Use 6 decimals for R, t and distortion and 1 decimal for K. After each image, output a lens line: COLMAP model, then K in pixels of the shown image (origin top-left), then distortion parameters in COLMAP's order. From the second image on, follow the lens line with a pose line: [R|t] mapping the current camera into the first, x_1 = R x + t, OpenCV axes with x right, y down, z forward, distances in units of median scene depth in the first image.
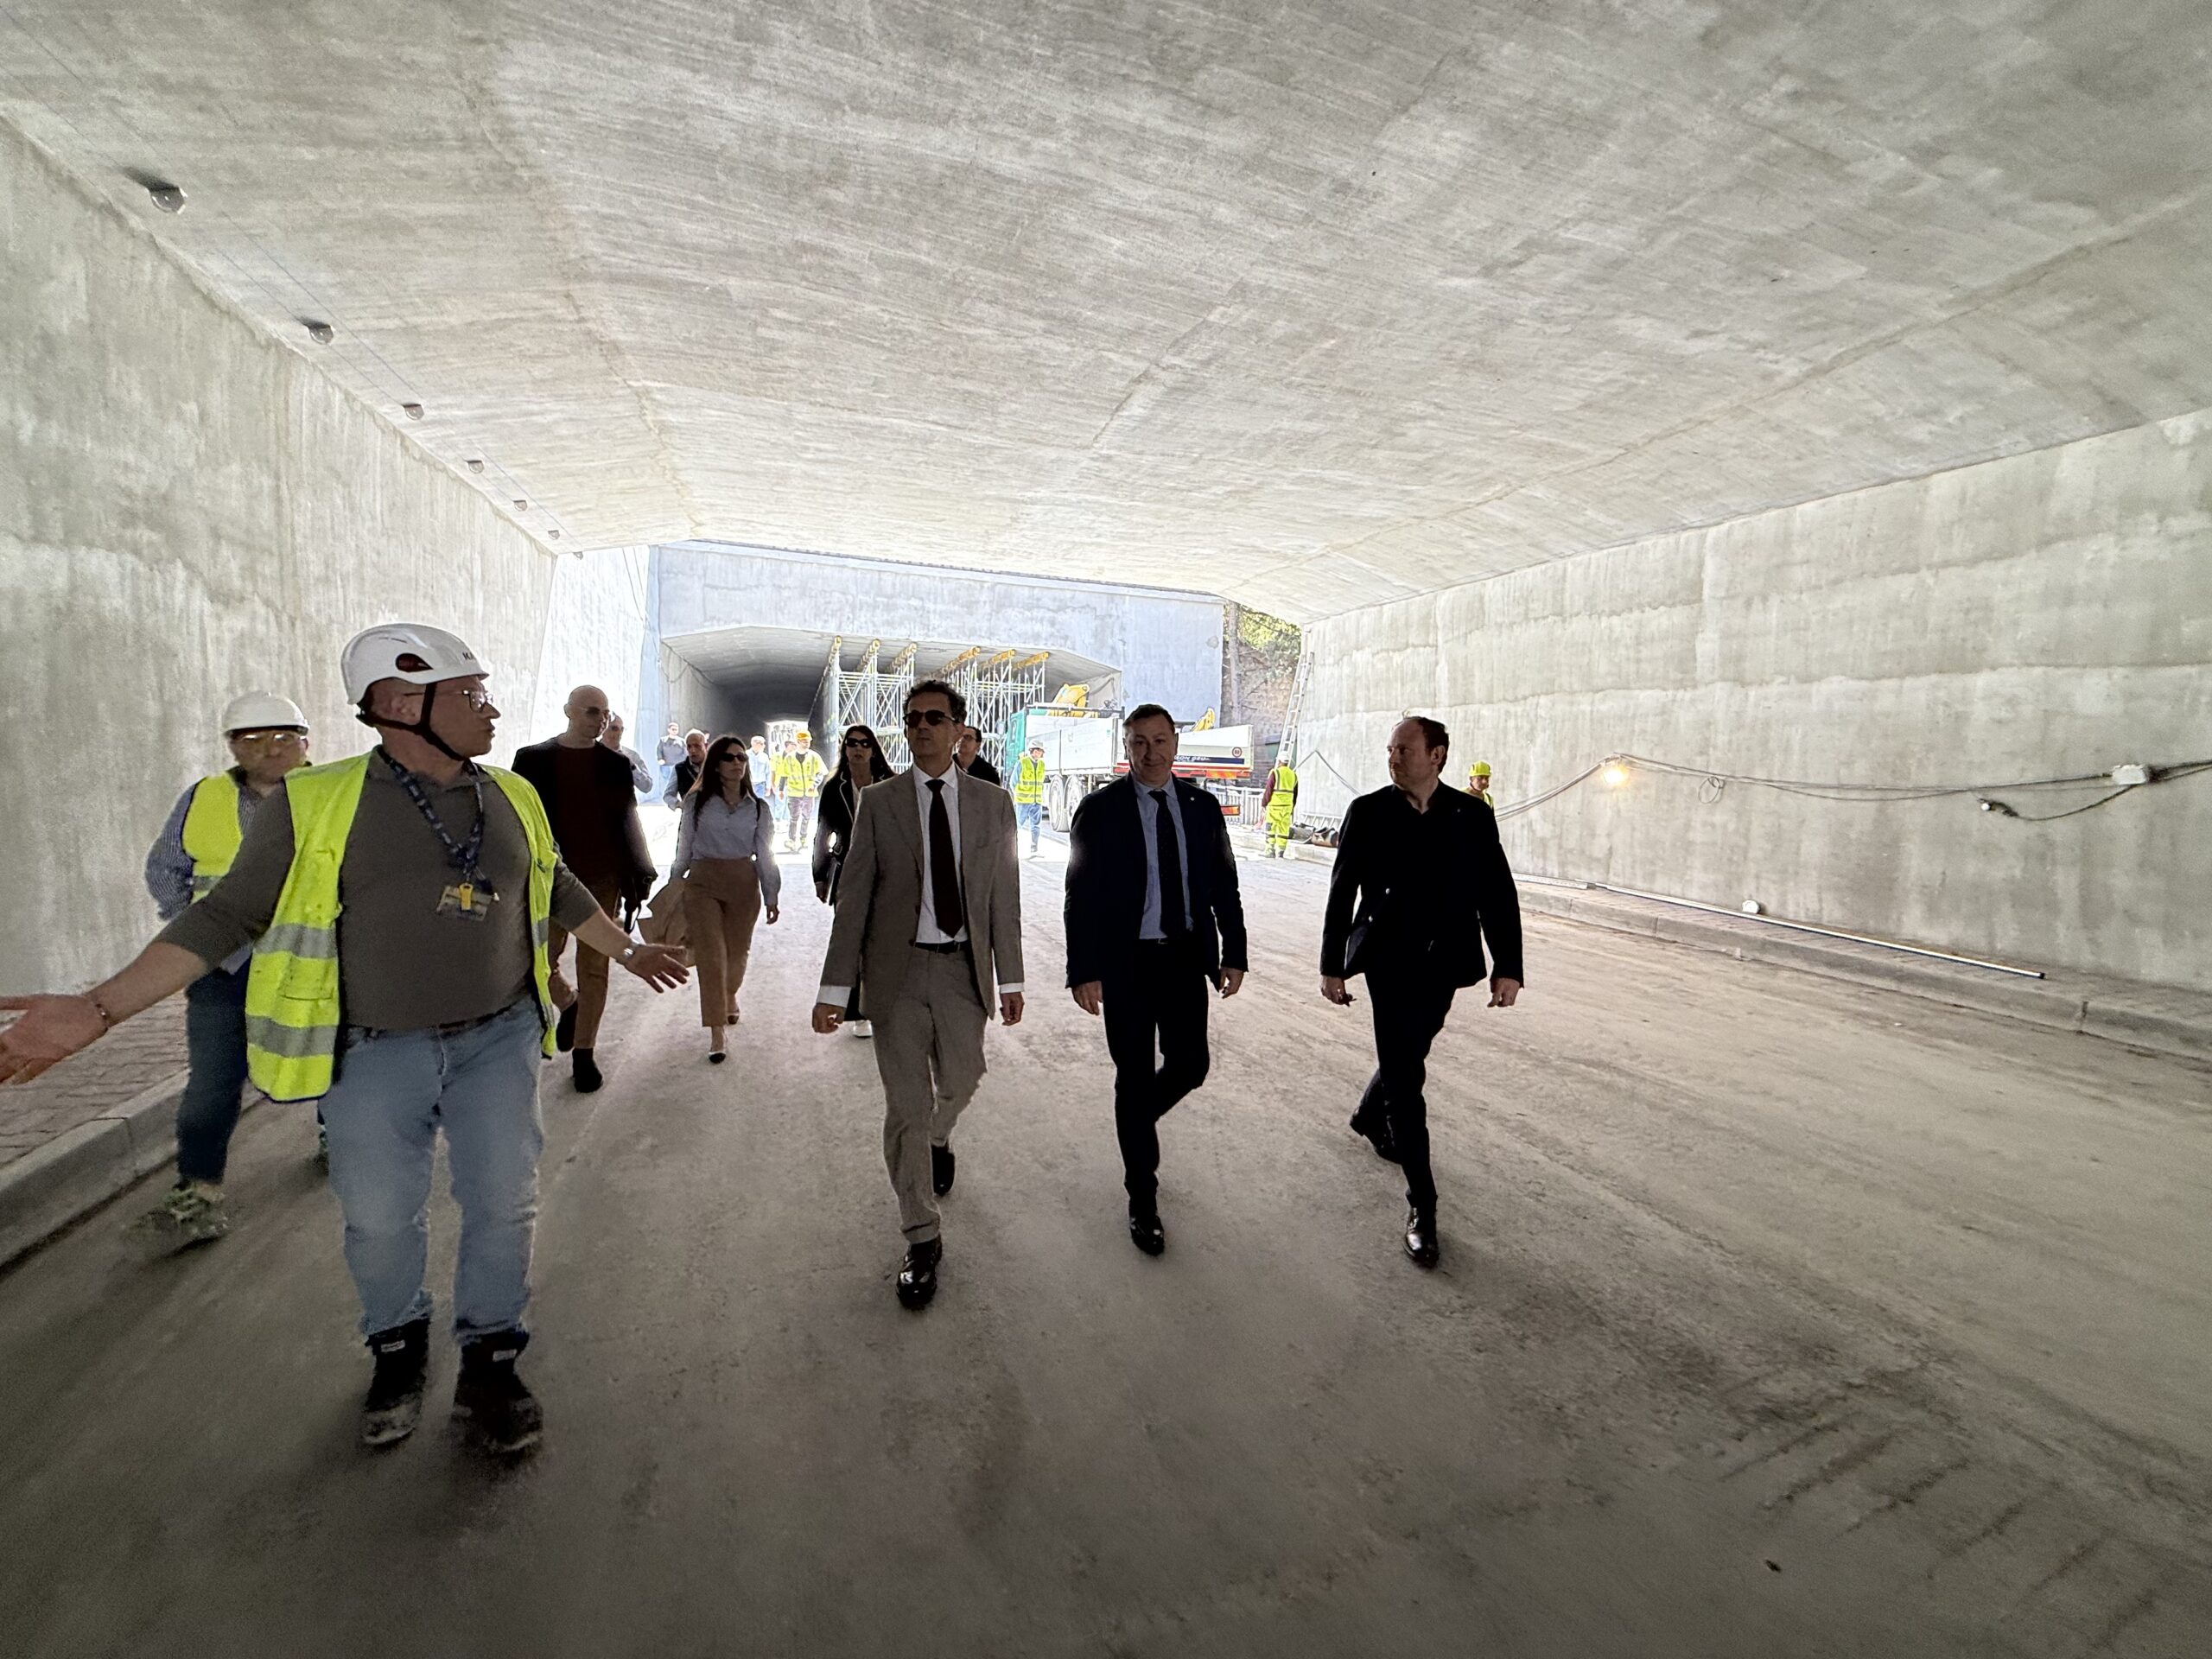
lens RADIAL K [[887.3, 0, 1105.6], [0, 887.3, 825.3], [0, 0, 1]] dist [-0.000357, -0.000400]
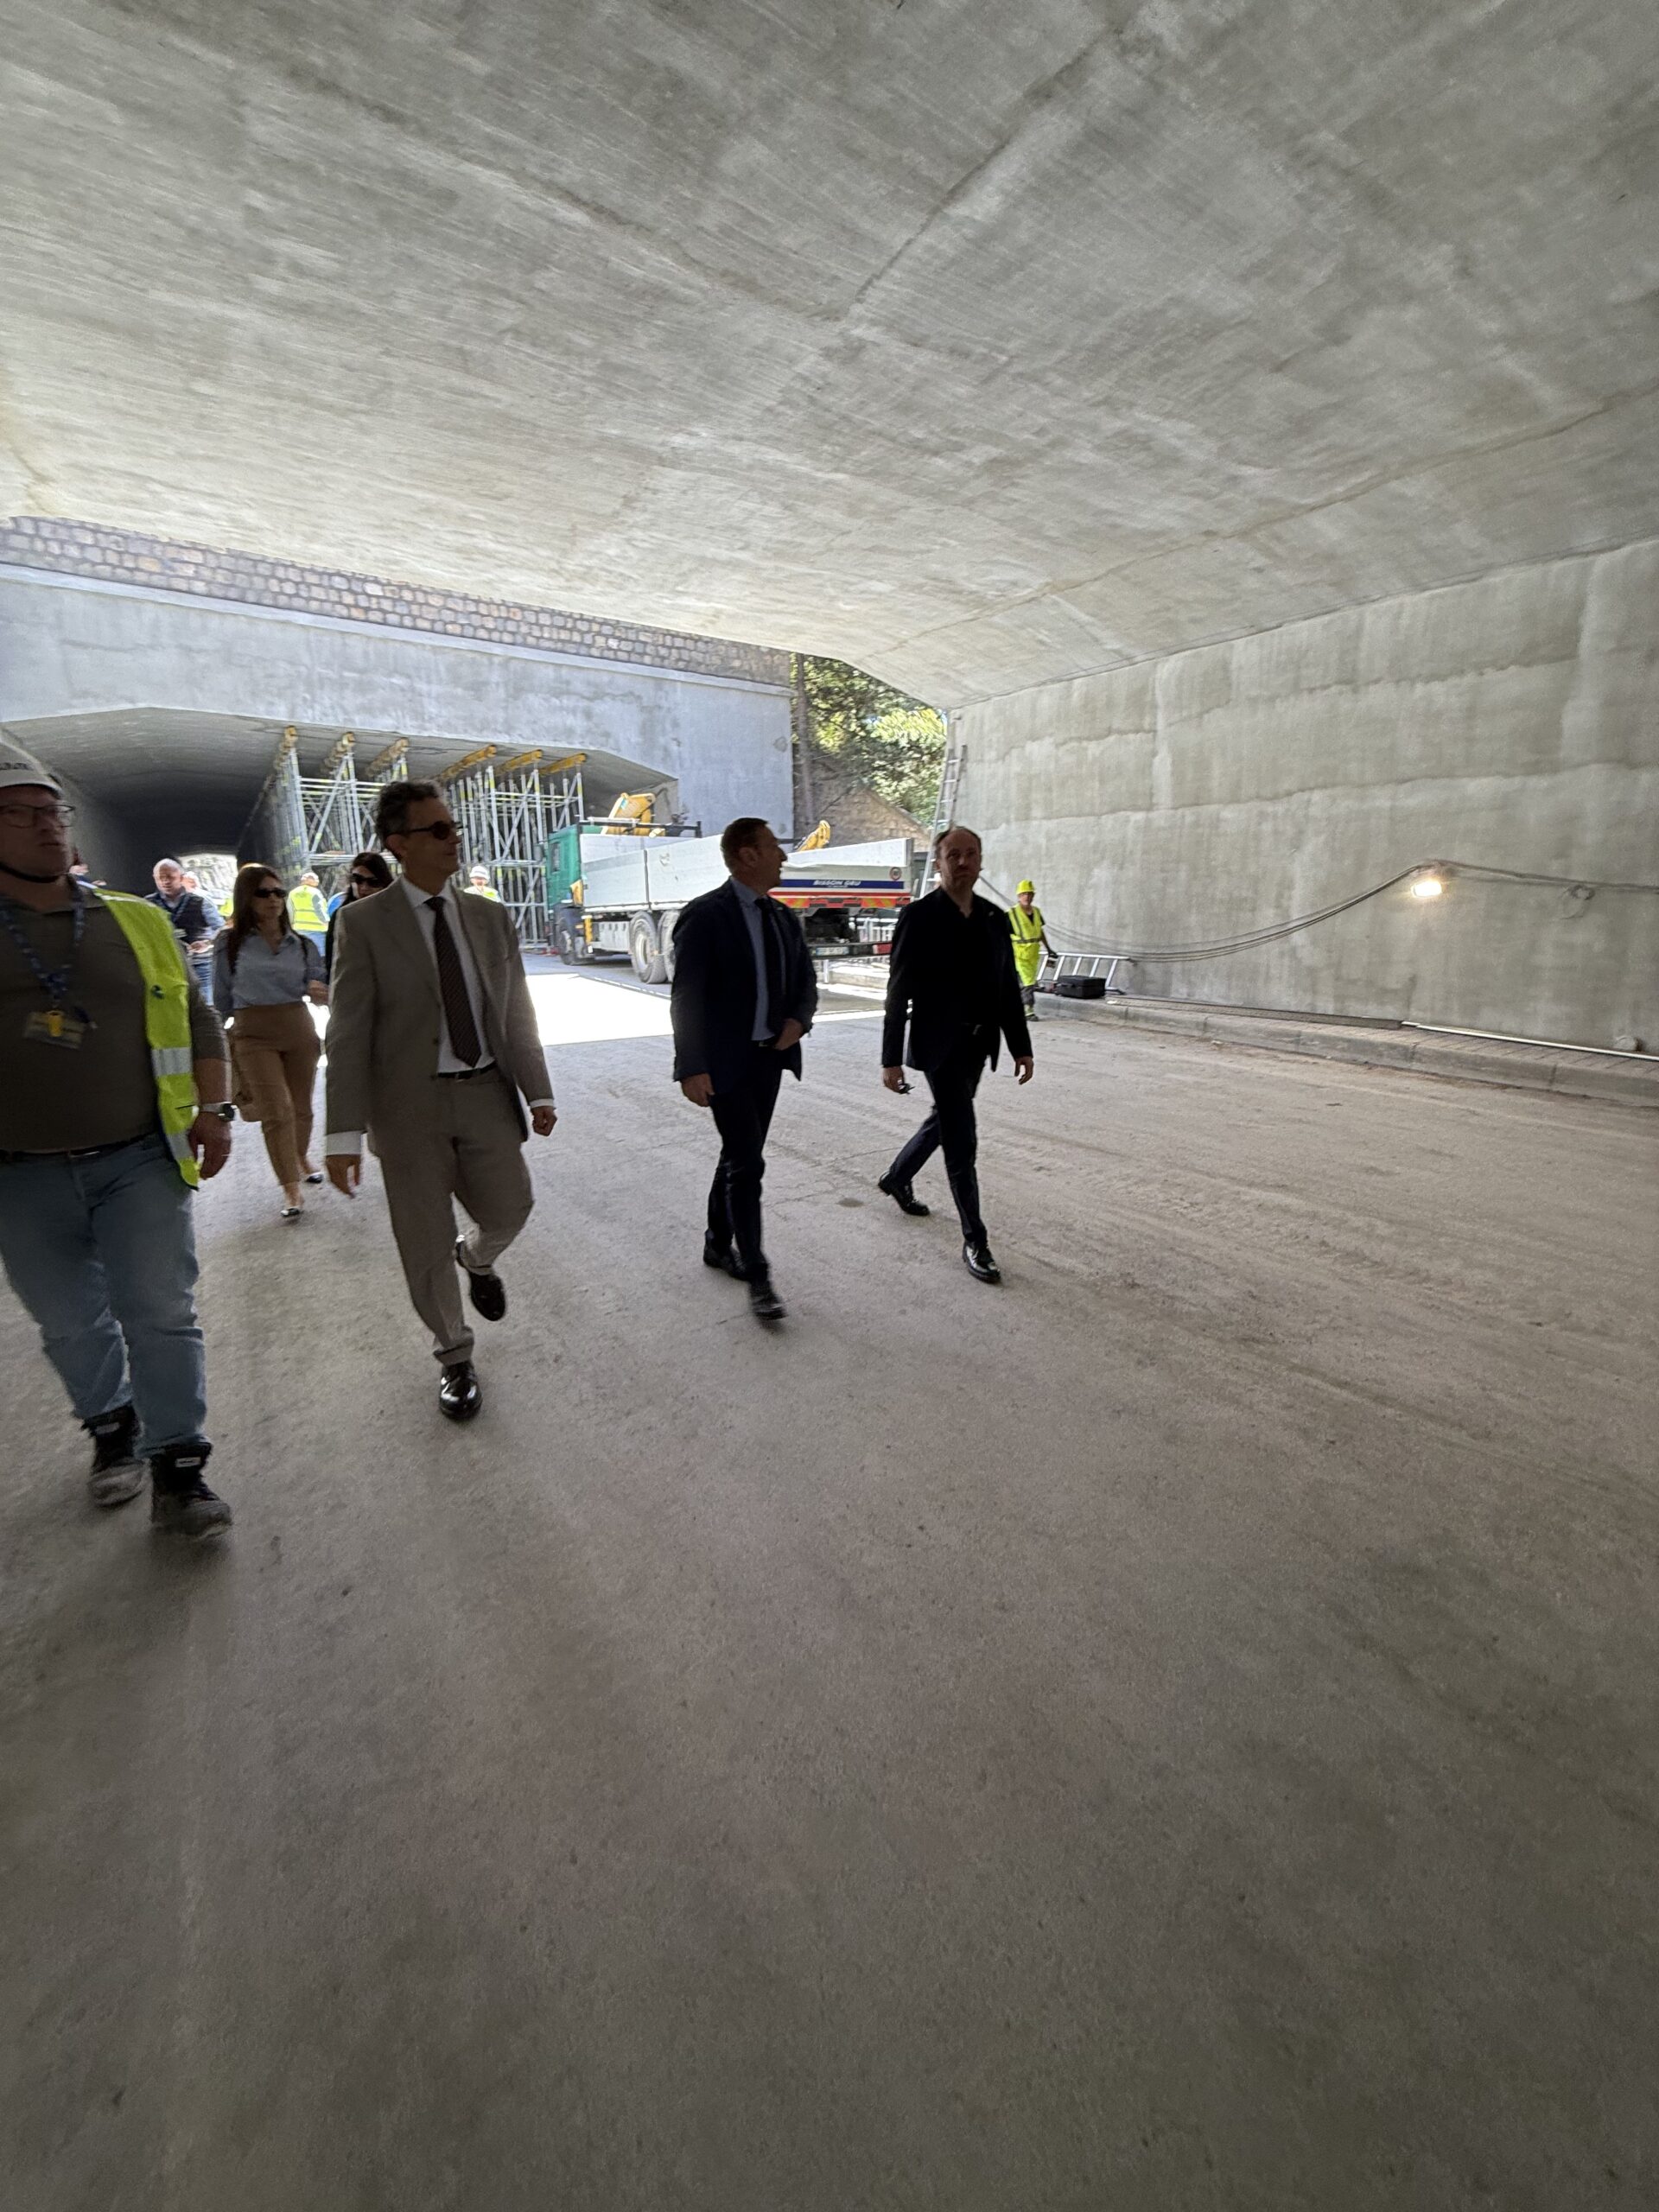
lens RADIAL K [[887.3, 0, 837.8], [0, 887.3, 1098.3], [0, 0, 1]] dist [-0.000357, -0.000400]
pose [[0.965359, -0.086957, 0.246010, -0.191742], [0.046942, 0.985329, 0.164083, -0.027758], [-0.256669, -0.146851, 0.955278, 0.372940]]
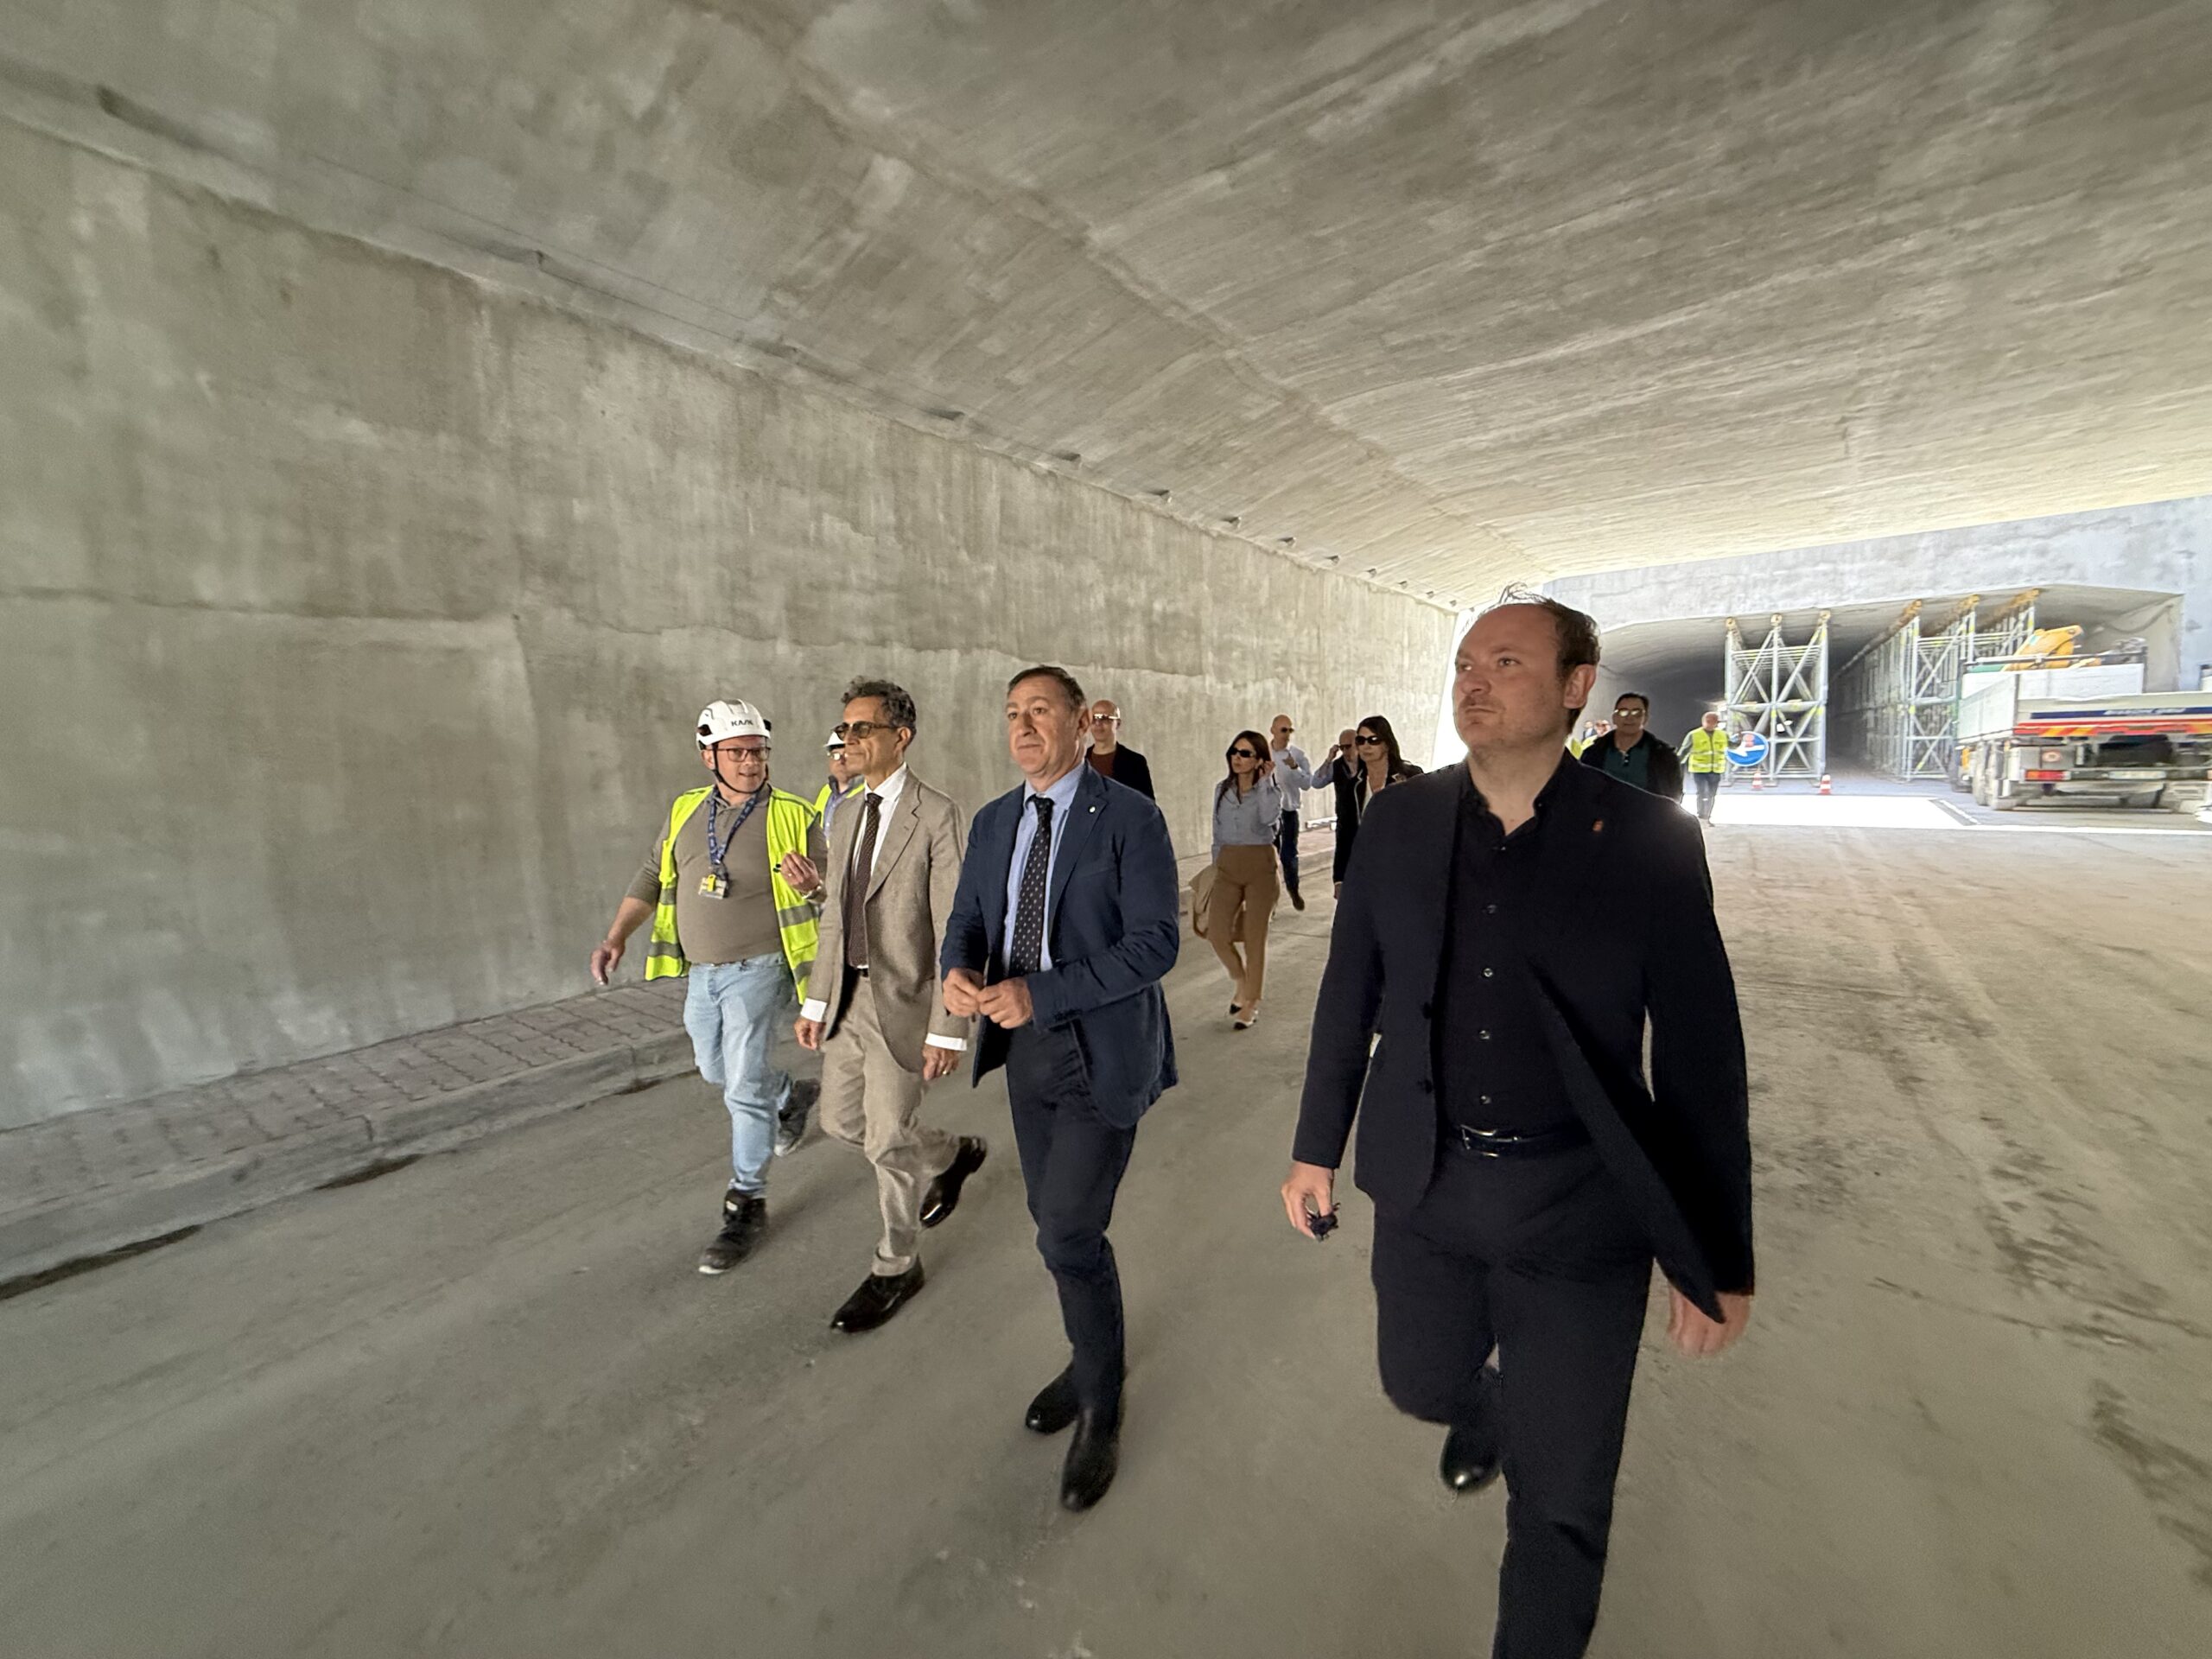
lens RADIAL K [[888.9, 0, 1092.6], [0, 888.9, 831.2], [0, 0, 1]] dist [-0.000567, 0.000397]
pose [[0.548853, 0.026111, -0.835511, 0.407598], [-0.012587, 0.999657, 0.022972, 0.047987], [0.835824, -0.002092, 0.548993, -0.452393]]
